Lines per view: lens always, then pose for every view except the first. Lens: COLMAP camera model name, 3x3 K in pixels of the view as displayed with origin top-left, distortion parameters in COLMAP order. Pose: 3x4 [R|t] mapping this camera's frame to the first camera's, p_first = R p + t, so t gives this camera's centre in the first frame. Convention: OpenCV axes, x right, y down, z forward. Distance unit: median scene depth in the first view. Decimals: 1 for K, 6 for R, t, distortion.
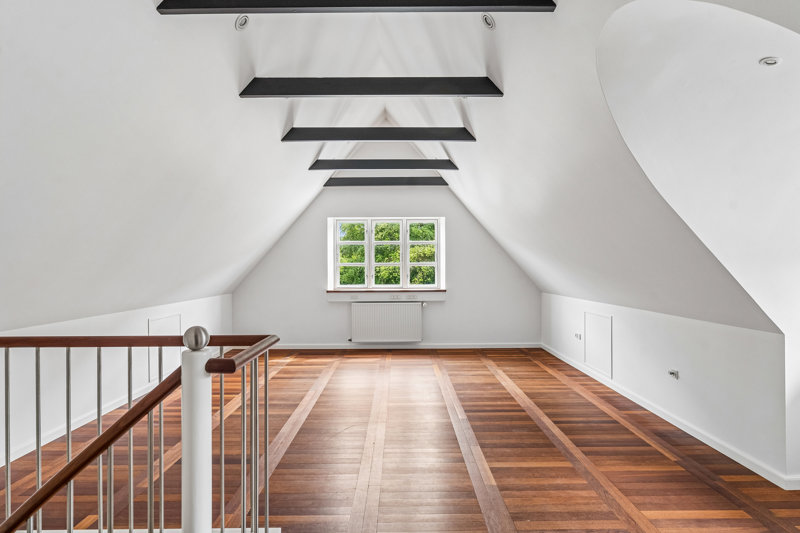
lens RADIAL K [[426.9, 0, 400.1], [0, 426.9, 264.7], [0, 0, 1]] dist [0.000073, 0.000004]
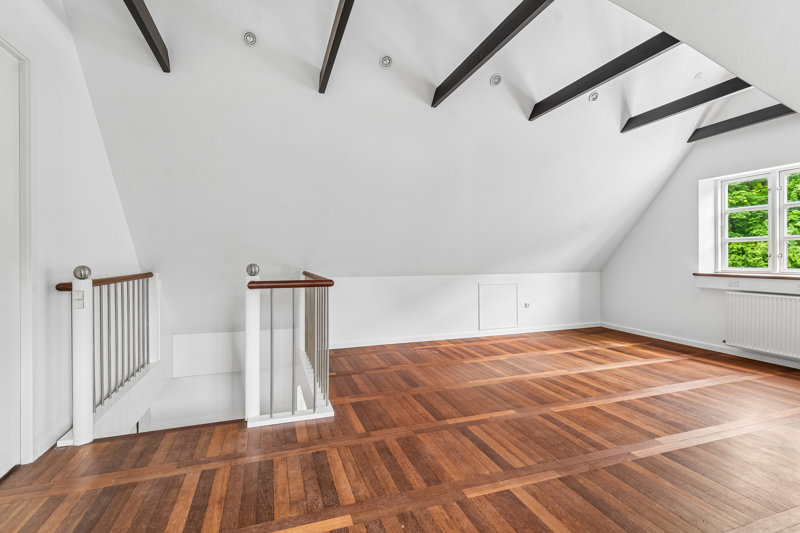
lens RADIAL K [[385.0, 0, 401.4], [0, 385.0, 262.2], [0, 0, 1]] dist [0.000633, 0.000243]
pose [[0.331633, 0.017896, -0.943239, 0.321963], [0.003678, 0.999788, 0.020262, 0.023653], [0.943401, -0.010189, 0.331497, 0.246202]]
